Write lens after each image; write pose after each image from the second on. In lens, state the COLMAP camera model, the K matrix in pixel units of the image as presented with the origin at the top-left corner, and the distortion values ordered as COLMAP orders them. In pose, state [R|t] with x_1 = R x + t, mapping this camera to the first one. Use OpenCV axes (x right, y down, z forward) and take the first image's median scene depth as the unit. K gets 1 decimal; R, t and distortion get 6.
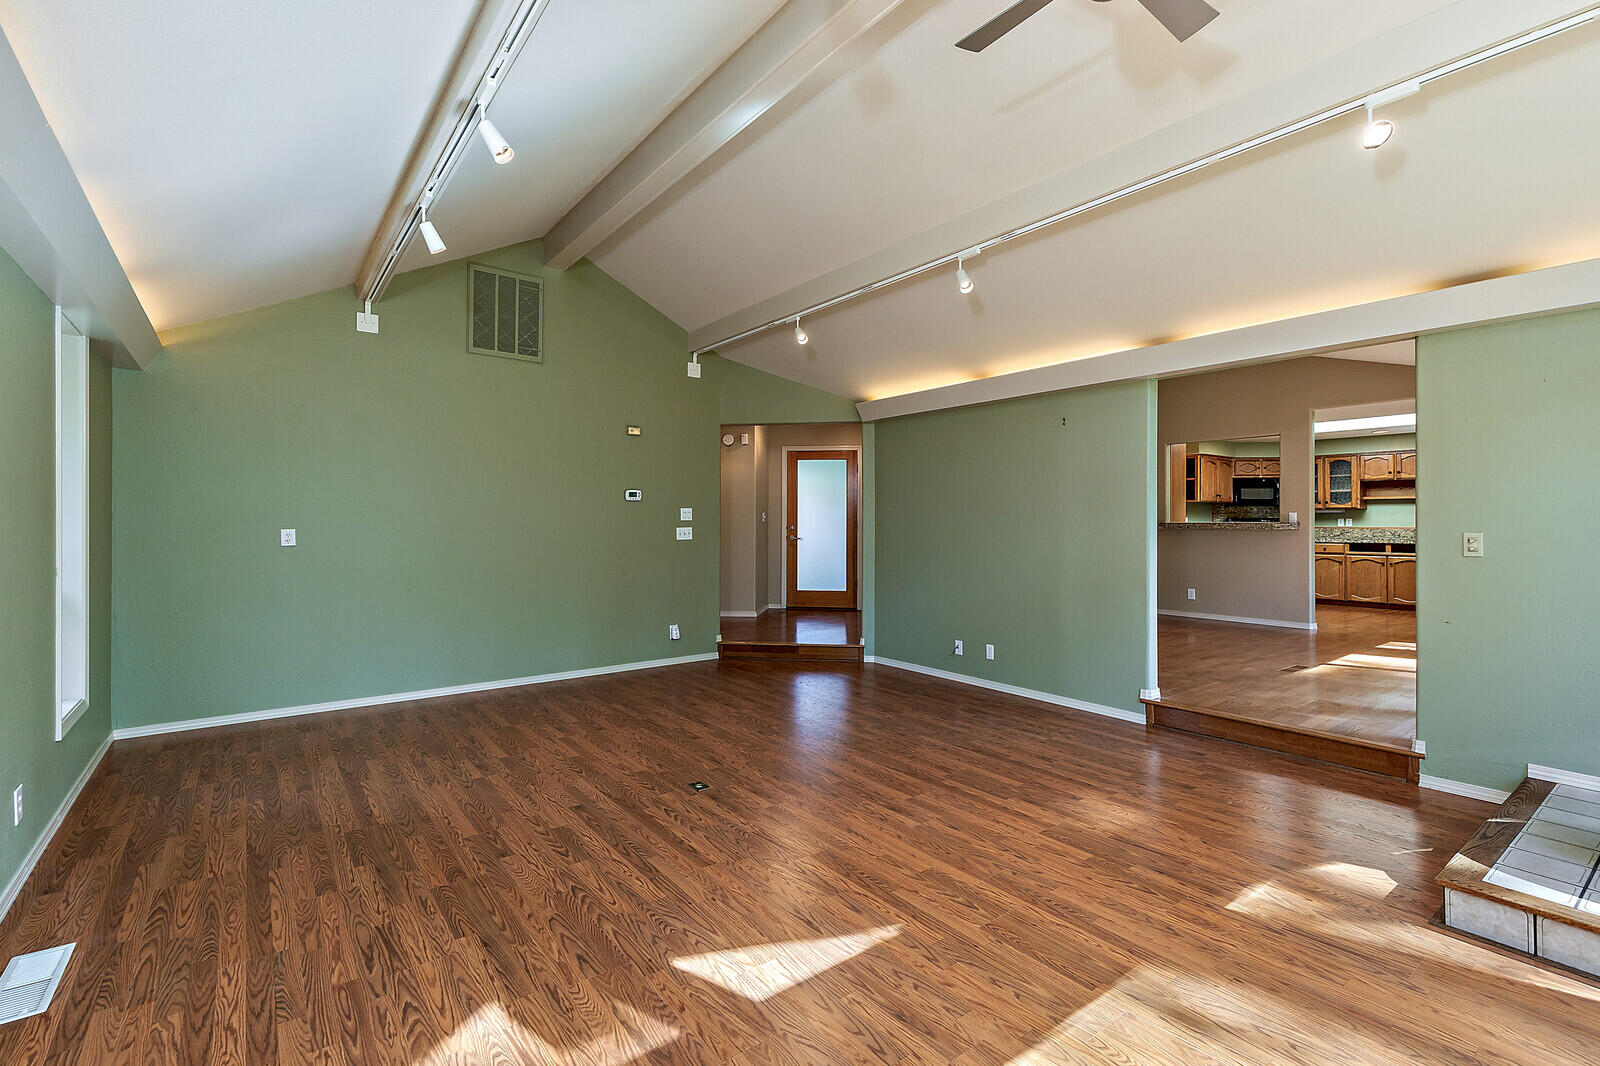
lens RADIAL K [[721.5, 0, 801.3], [0, 721.5, 518.4], [0, 0, 1]] dist [0.001625, 0.000551]
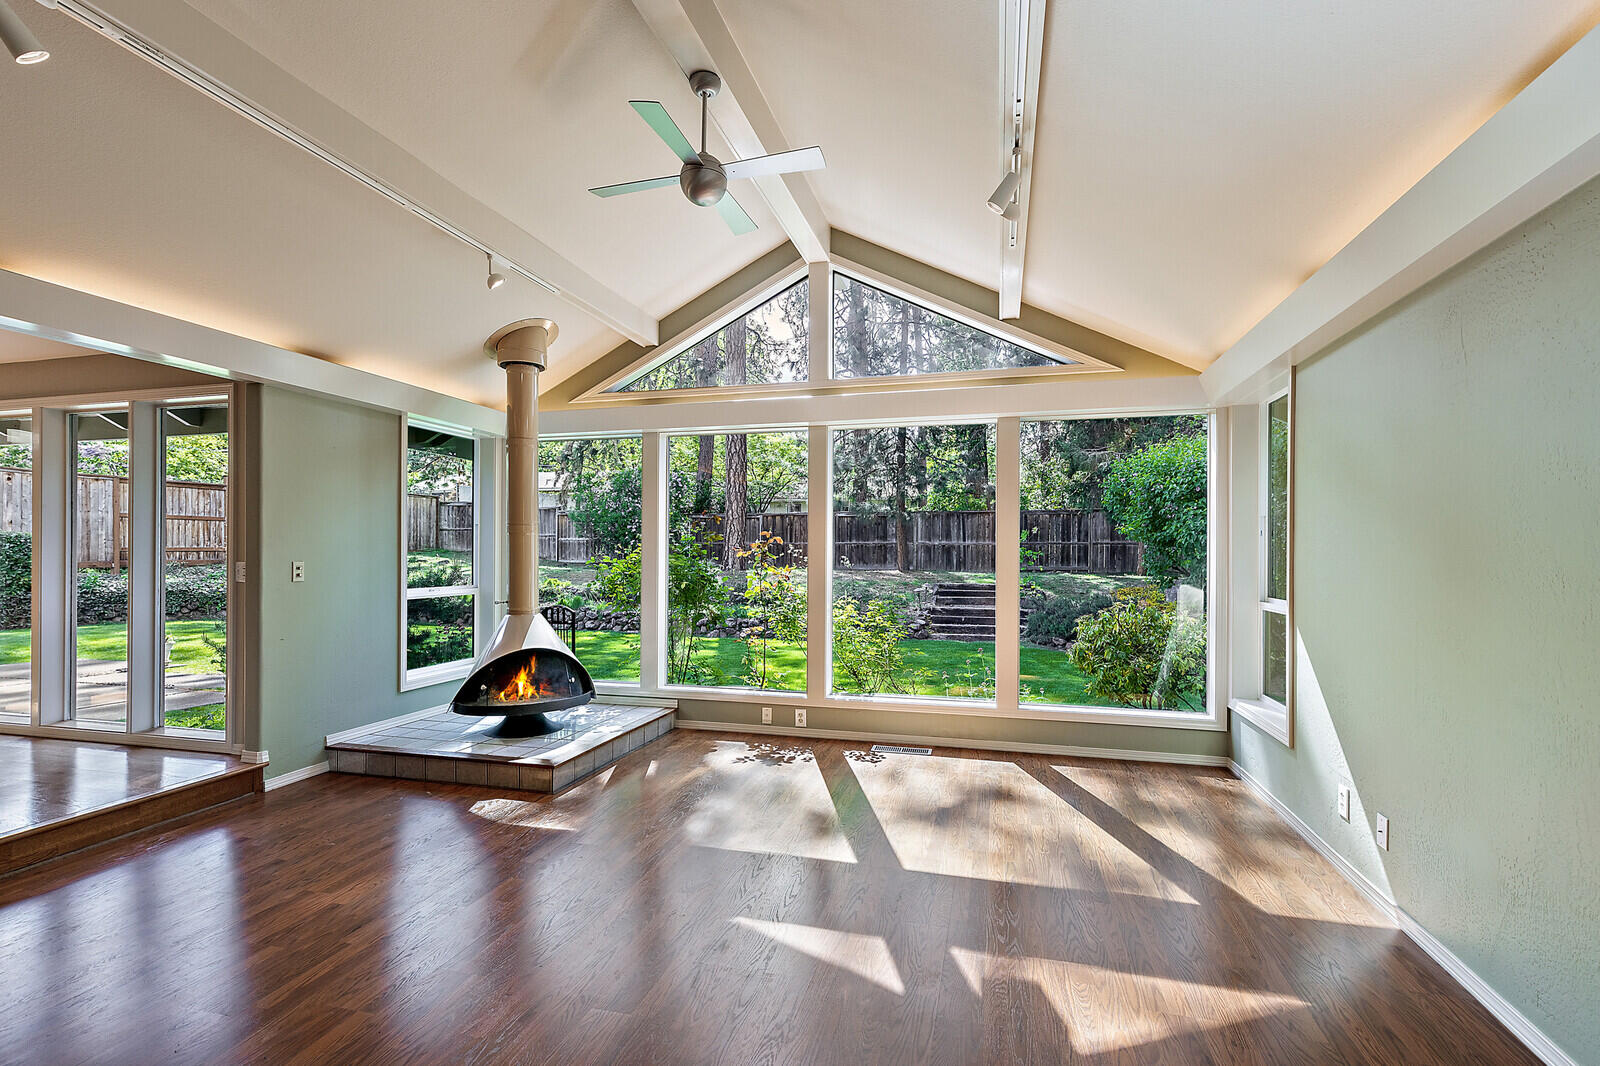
lens RADIAL K [[721.5, 0, 810.4], [0, 721.5, 544.0], [0, 0, 1]] dist [0.001625, 0.000551]
pose [[-0.615488, 0.006676, 0.788118, -0.405067], [-0.006418, 0.999889, -0.013482, 0.000984], [-0.788120, -0.013356, -0.615376, 0.785034]]
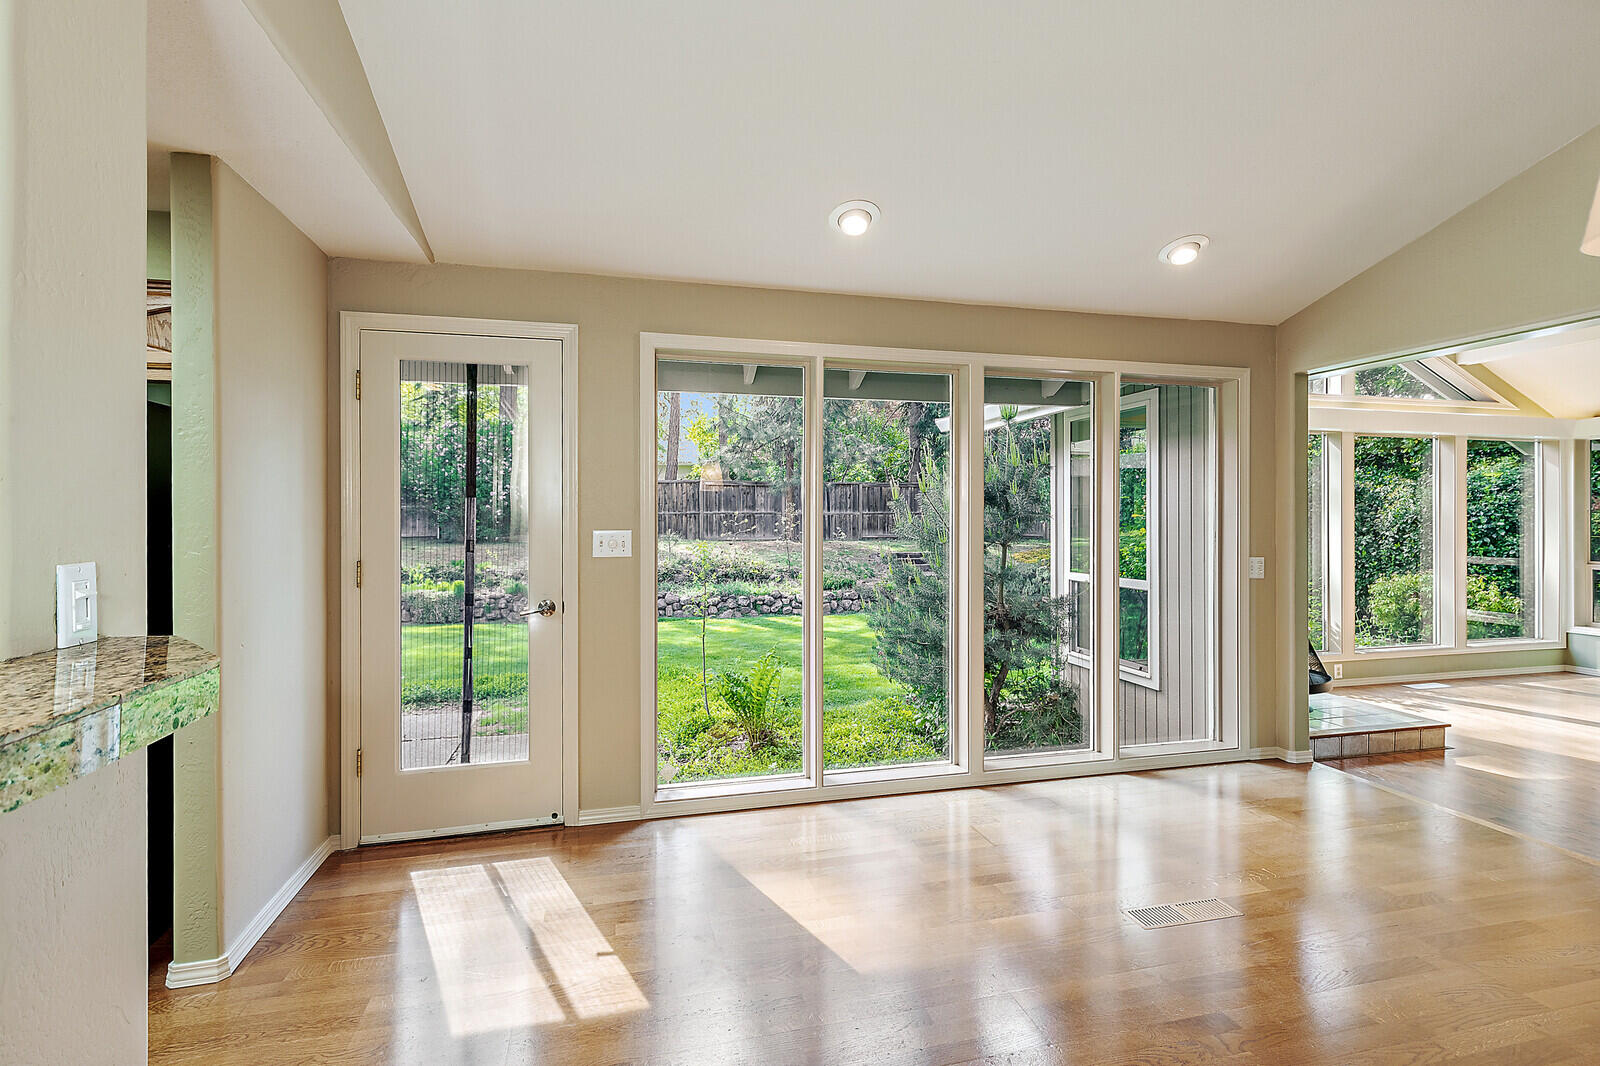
lens RADIAL K [[739.7, 0, 791.6], [0, 739.7, 523.7], [0, 0, 1]] dist [0.010453, -0.001917]
pose [[-0.918438, -0.003982, 0.395545, 0.864681], [-0.002102, 0.999984, 0.005185, -0.028077], [-0.395559, 0.003930, -0.918432, 1.792111]]
